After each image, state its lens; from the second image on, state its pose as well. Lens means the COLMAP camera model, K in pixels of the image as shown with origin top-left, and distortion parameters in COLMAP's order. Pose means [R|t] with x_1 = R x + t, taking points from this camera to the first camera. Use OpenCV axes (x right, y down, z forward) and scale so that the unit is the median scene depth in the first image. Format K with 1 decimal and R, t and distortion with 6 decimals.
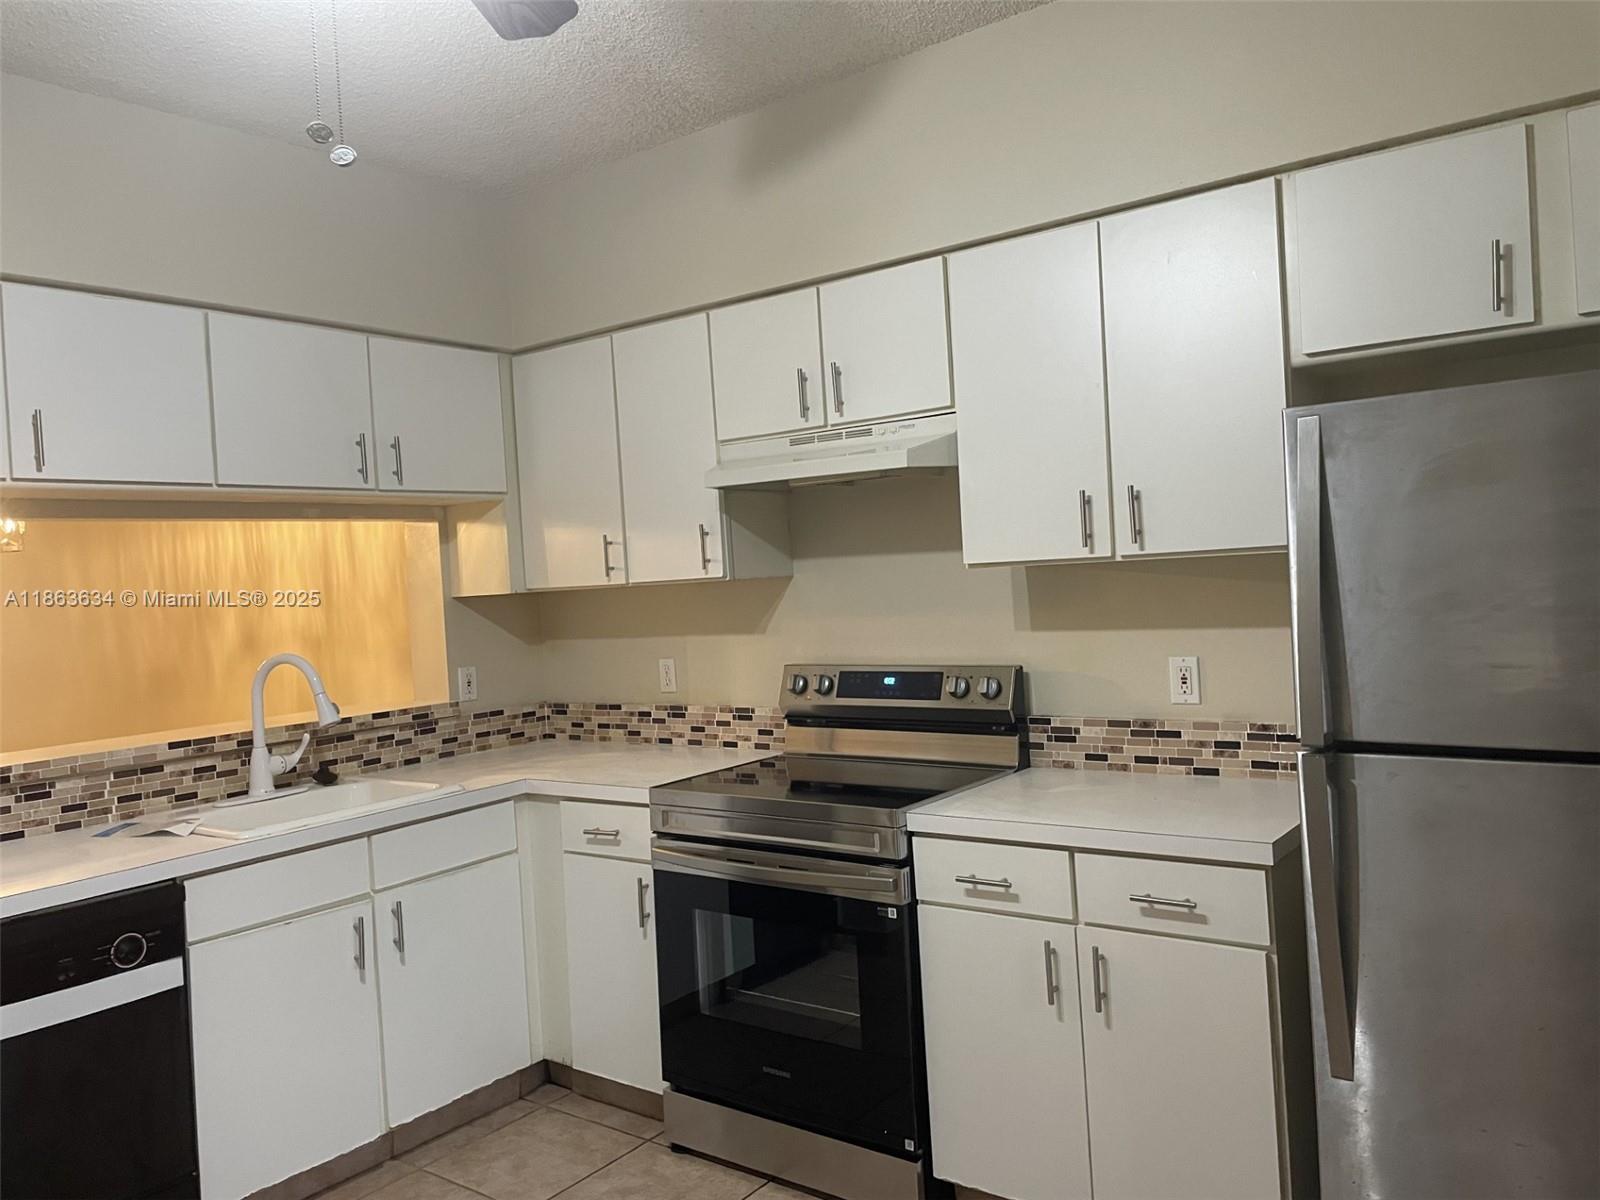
lens RADIAL K [[1209.7, 0, 807.8], [0, 1209.7, 599.0], [0, 0, 1]] dist [0.113005, -0.155242]
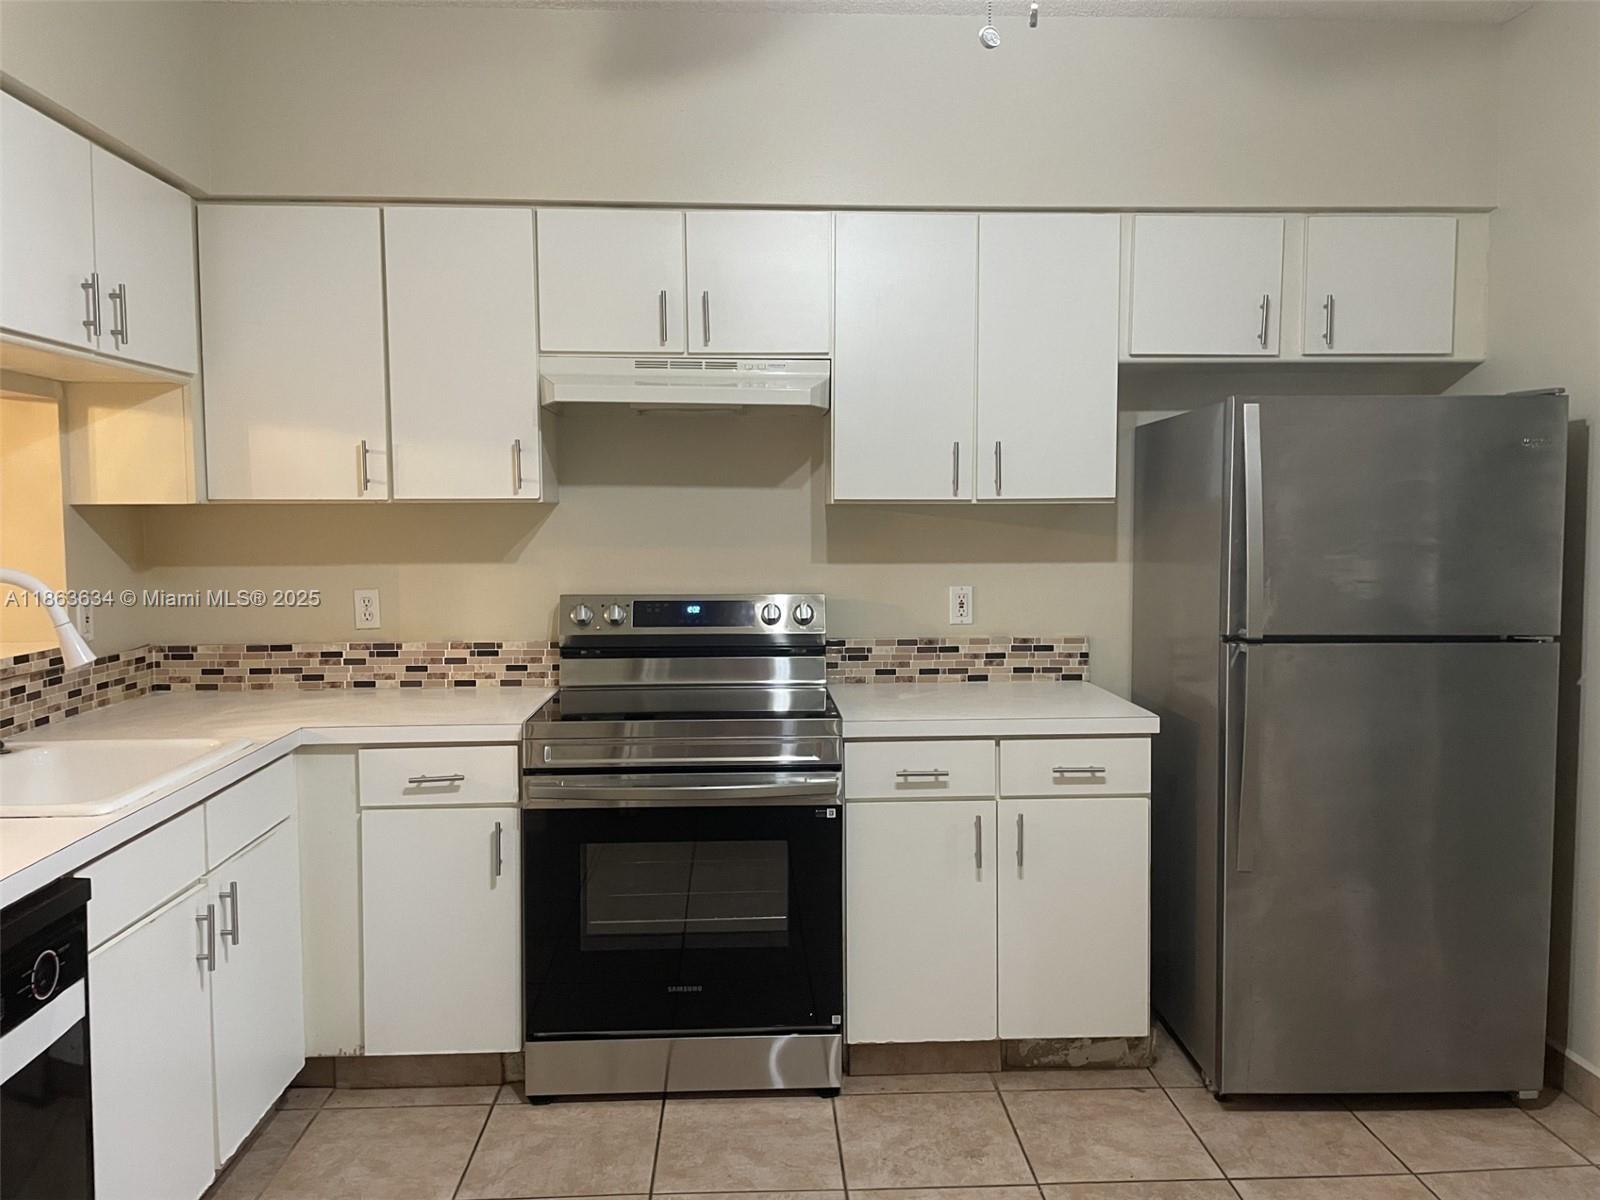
lens RADIAL K [[1209.7, 0, 807.8], [0, 1209.7, 599.0], [0, 0, 1]] dist [0.113005, -0.155242]
pose [[0.765246, 0.007541, 0.643694, -0.547535], [-0.026801, 0.999438, 0.020154, 0.037004], [-0.643180, -0.032674, 0.765017, 0.156235]]
